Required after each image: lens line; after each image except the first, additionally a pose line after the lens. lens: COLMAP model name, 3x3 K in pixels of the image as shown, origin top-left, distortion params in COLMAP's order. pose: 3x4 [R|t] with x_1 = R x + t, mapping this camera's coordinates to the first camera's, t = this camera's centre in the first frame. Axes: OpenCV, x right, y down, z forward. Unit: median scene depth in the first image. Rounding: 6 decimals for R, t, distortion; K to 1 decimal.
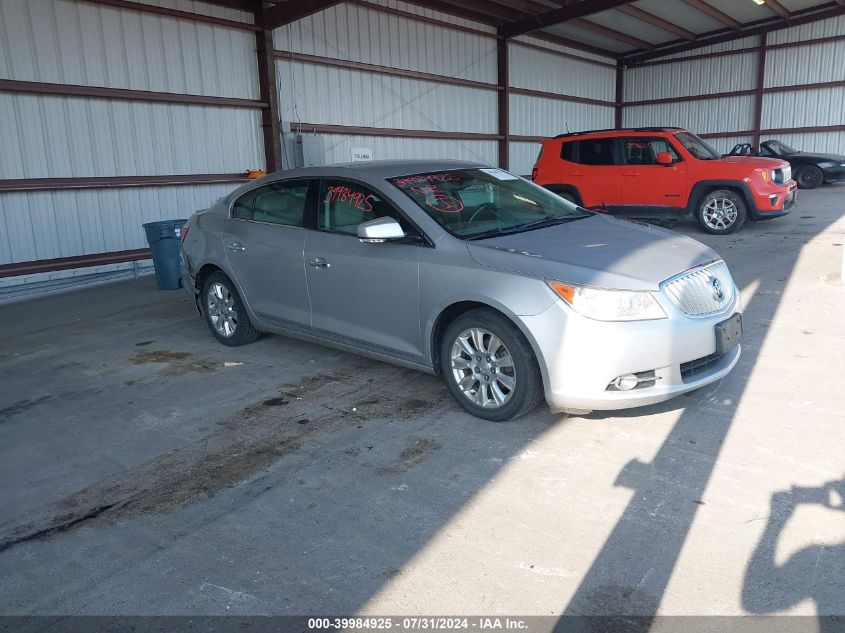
lens RADIAL K [[686.6, 0, 410.2], [0, 686.6, 318.2], [0, 0, 1]] dist [-0.004963, -0.118502]
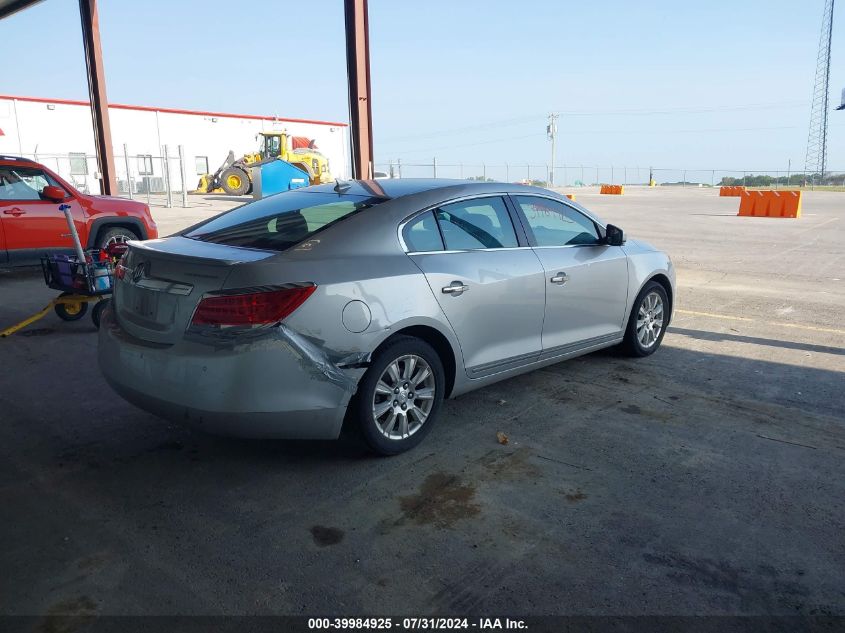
lens RADIAL K [[686.6, 0, 410.2], [0, 686.6, 318.2], [0, 0, 1]] dist [-0.004963, -0.118502]
pose [[0.016632, -0.158499, 0.987219, -1.151789], [0.232834, 0.960826, 0.150339, -0.233611], [-0.972374, 0.227357, 0.052884, 1.188370]]
